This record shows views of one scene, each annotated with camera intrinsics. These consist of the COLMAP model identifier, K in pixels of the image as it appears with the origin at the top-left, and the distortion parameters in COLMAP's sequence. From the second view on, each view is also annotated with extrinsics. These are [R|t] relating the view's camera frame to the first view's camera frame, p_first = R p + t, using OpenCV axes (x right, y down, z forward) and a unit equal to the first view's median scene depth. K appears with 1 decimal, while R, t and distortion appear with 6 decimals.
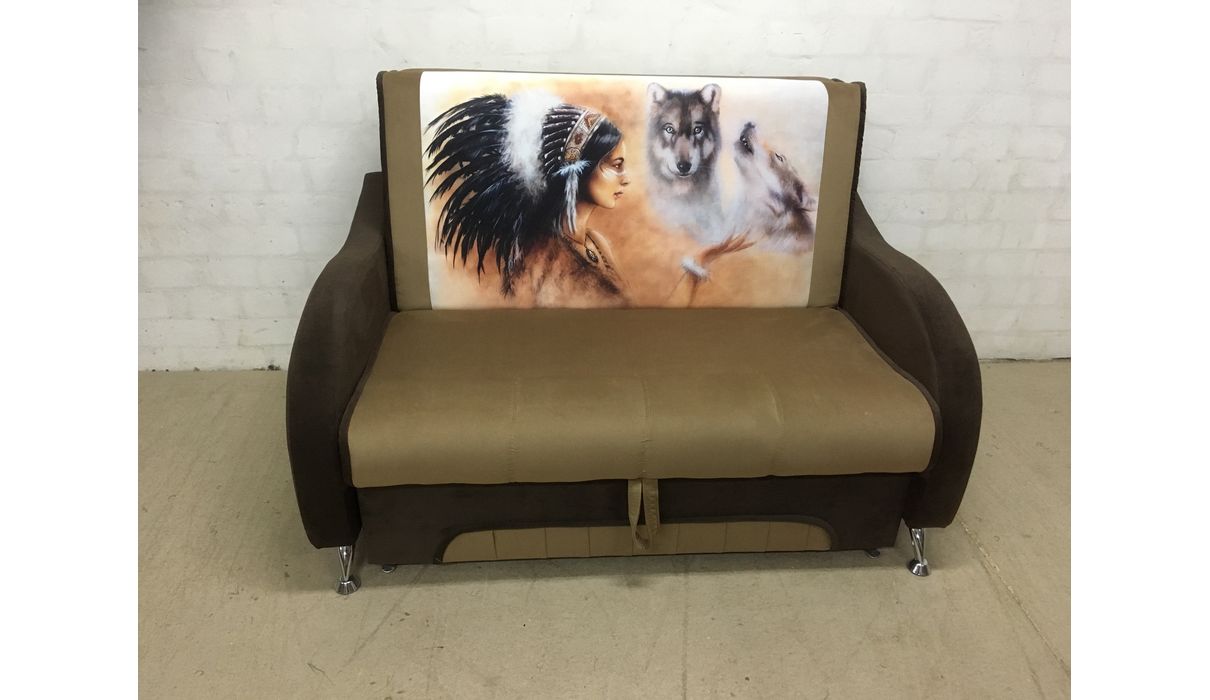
lens RADIAL K [[789.7, 0, 605.0], [0, 789.7, 350.0], [0, 0, 1]] dist [0.071201, -0.102720]
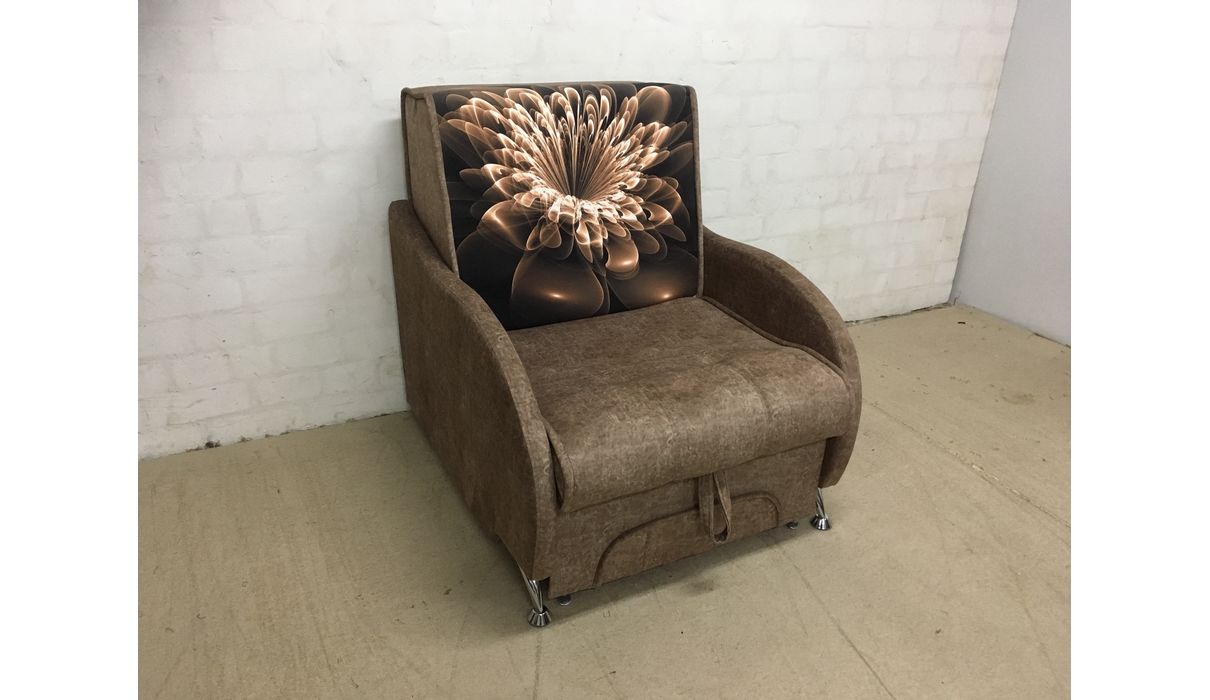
lens RADIAL K [[789.7, 0, 605.0], [0, 789.7, 350.0], [0, 0, 1]] dist [0.071201, -0.102720]
pose [[0.927047, -0.155351, 0.341247, -0.339417], [0.166573, 0.986022, -0.003636, -0.004913], [-0.335912, 0.060213, 0.939967, 0.057535]]
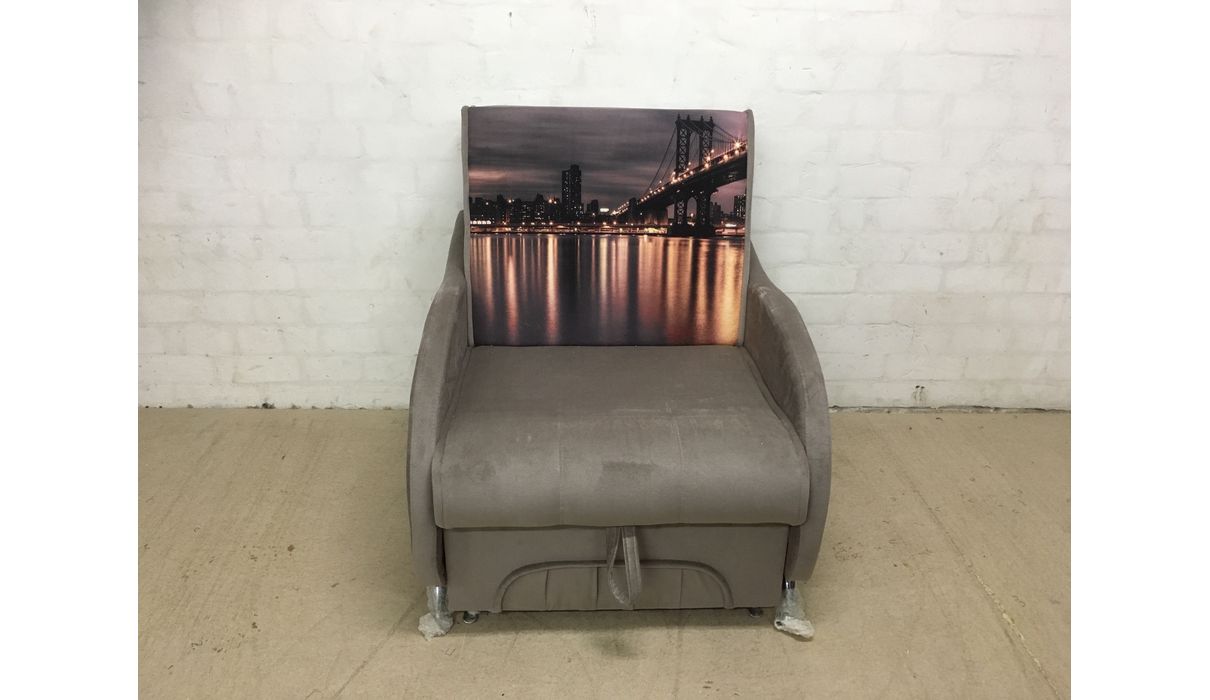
lens RADIAL K [[789.7, 0, 605.0], [0, 789.7, 350.0], [0, 0, 1]] dist [0.071201, -0.102720]
pose [[0.999224, 0.012870, -0.037236, 0.035821], [-0.014938, 0.998330, -0.055808, 0.002465], [0.036455, 0.056321, 0.997747, 0.042915]]
